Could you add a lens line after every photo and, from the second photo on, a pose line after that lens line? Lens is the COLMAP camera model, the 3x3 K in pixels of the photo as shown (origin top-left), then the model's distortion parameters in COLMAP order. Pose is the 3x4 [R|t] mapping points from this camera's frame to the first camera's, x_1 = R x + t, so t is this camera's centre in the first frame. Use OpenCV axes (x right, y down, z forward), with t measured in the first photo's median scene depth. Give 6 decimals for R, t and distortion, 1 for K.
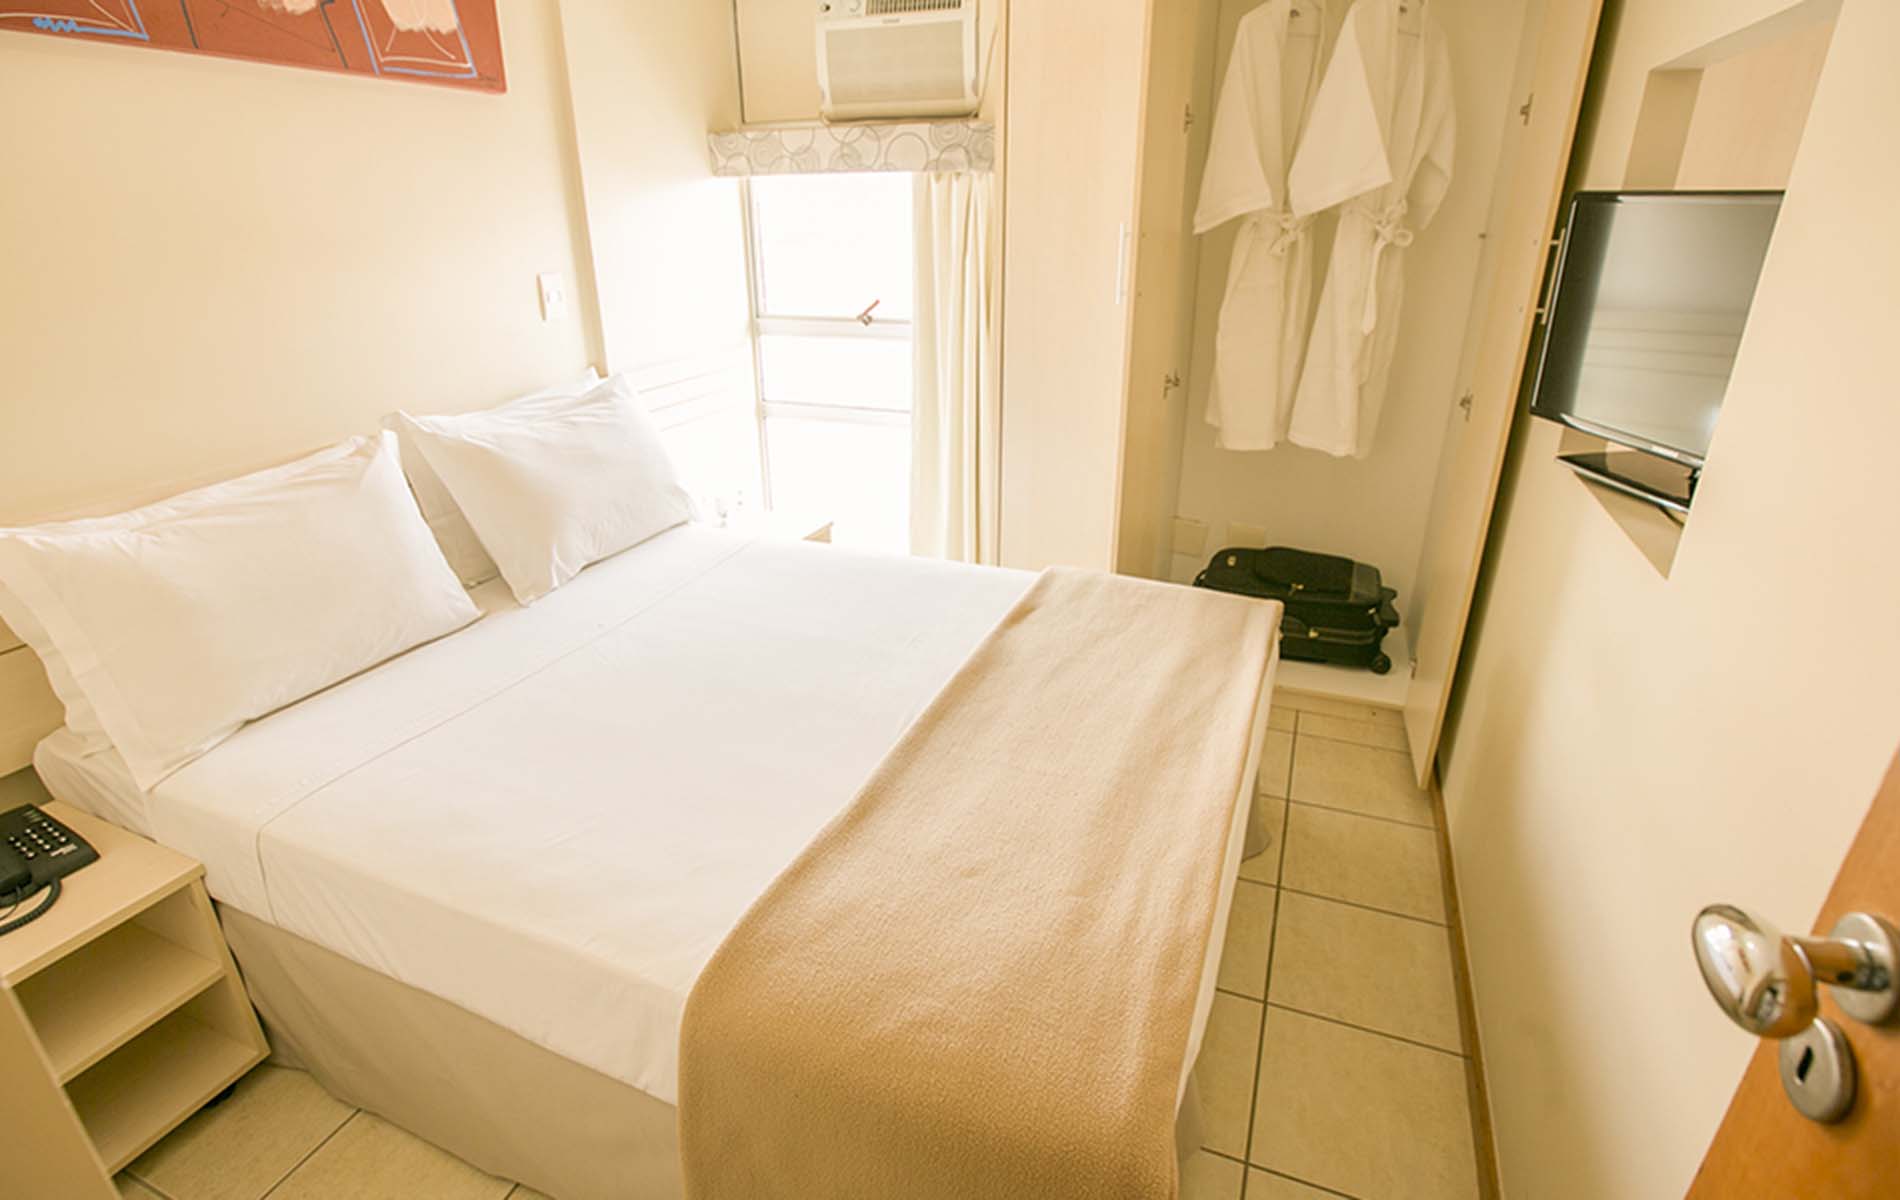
lens RADIAL K [[951.7, 0, 950.0], [0, 951.7, 600.0], [0, 0, 1]] dist [-0.019237, 0.018985]
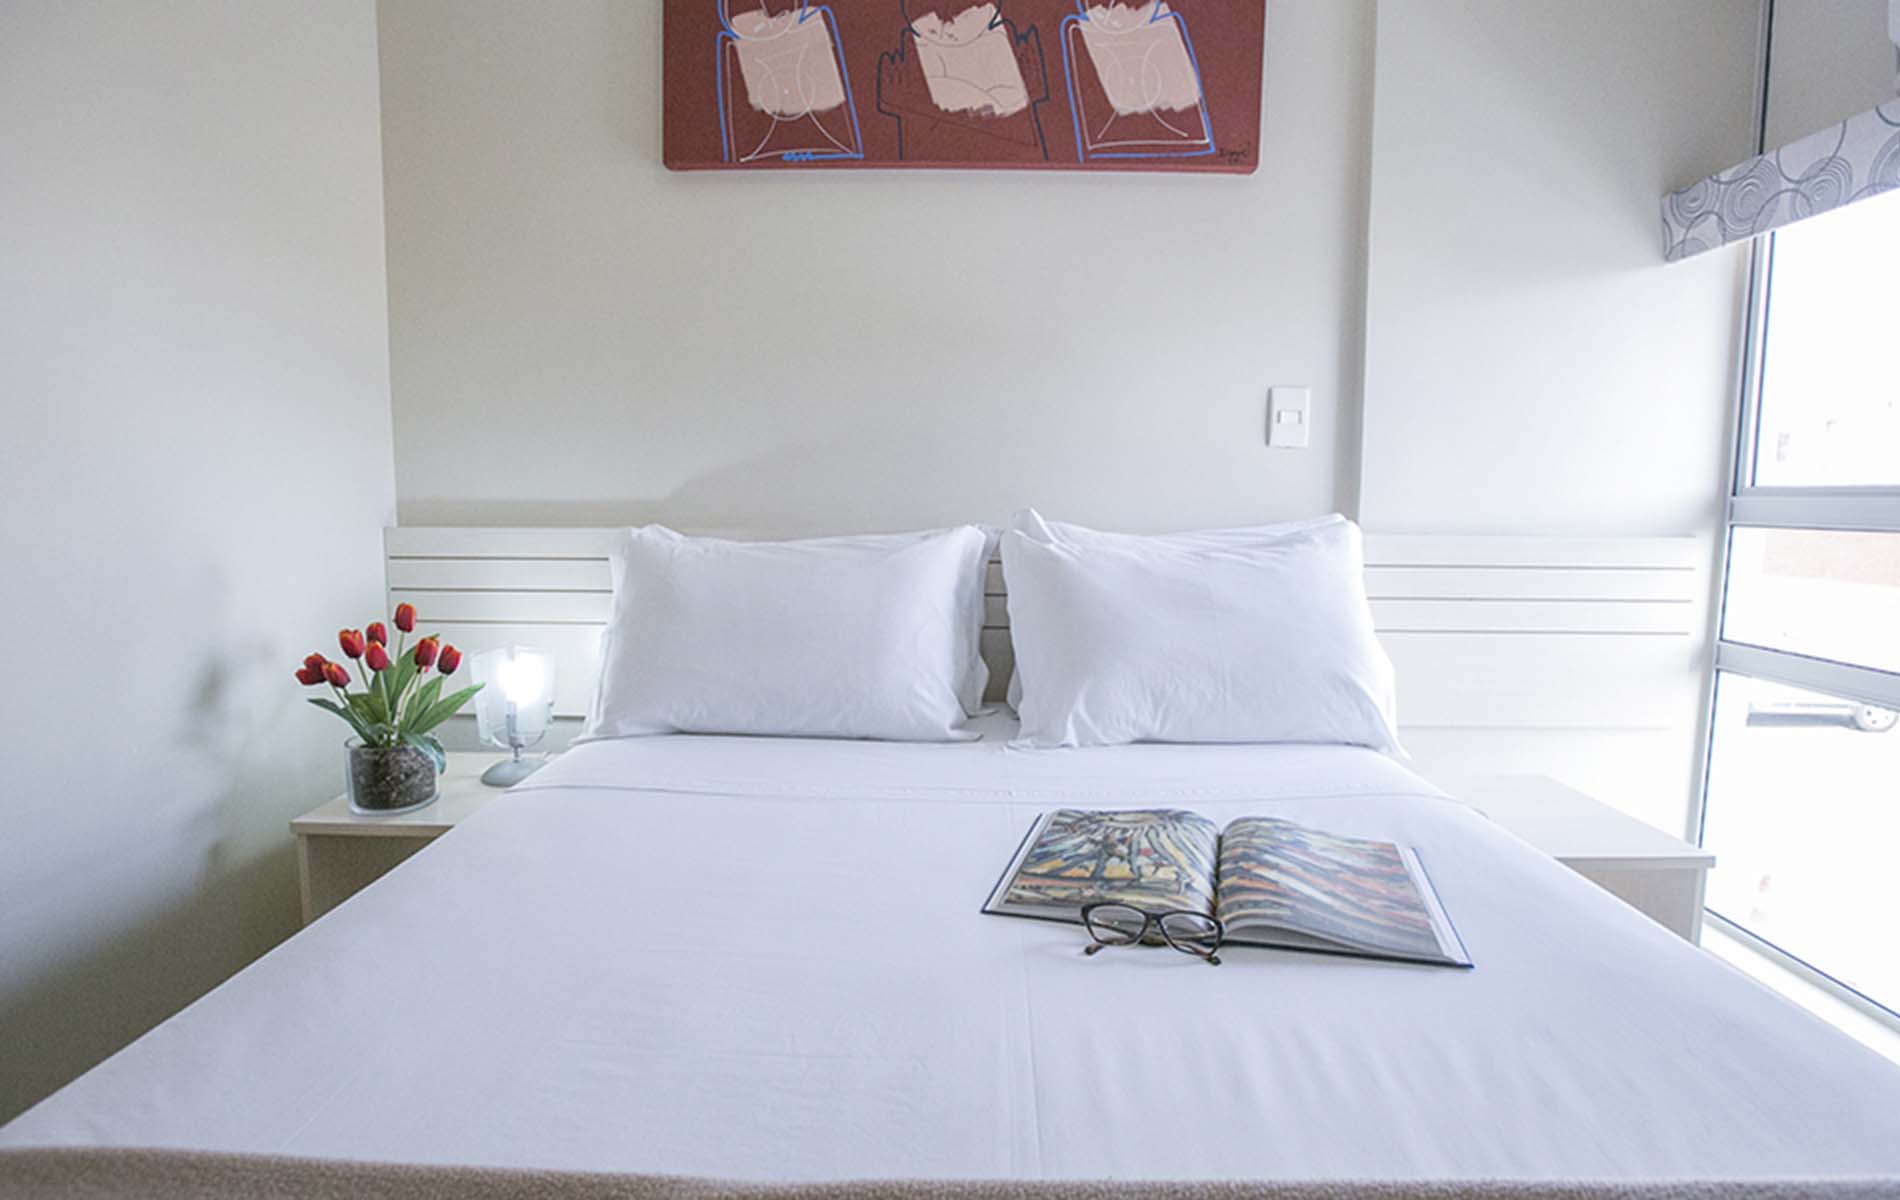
lens RADIAL K [[968.0, 0, 952.9], [0, 968.0, 633.5], [0, 0, 1]] dist [-0.020128, 0.000254]
pose [[0.363908, 0.109013, -0.925034, 0.262723], [-0.371772, 0.927589, -0.036941, -0.033755], [0.854024, 0.357344, 0.378085, 0.635186]]
